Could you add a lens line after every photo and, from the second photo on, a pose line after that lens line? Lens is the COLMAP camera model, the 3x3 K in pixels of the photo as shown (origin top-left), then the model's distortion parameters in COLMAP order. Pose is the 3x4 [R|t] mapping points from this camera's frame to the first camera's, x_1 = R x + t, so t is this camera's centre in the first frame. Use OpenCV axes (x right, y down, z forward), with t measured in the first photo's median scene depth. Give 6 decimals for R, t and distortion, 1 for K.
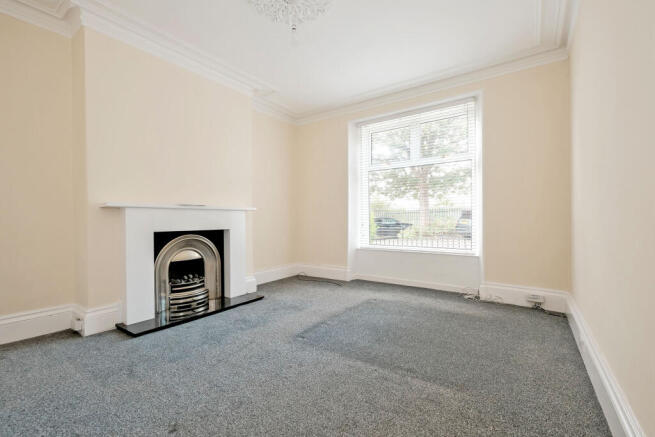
lens RADIAL K [[287.9, 0, 324.0], [0, 287.9, 219.9], [0, 0, 1]] dist [0.005033, 0.000190]
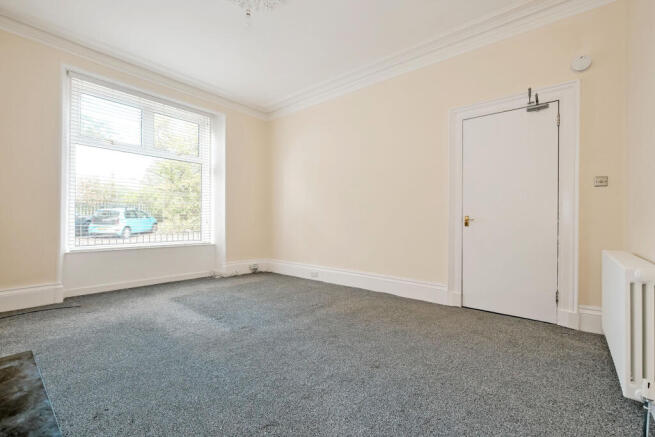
lens RADIAL K [[287.9, 0, 323.9], [0, 287.9, 219.9], [0, 0, 1]] dist [0.005033, 0.000190]
pose [[0.074343, 0.003593, 0.997226, -0.634722], [-0.016888, 0.999855, -0.002343, 0.014288], [-0.997090, -0.016667, 0.074393, 0.407447]]
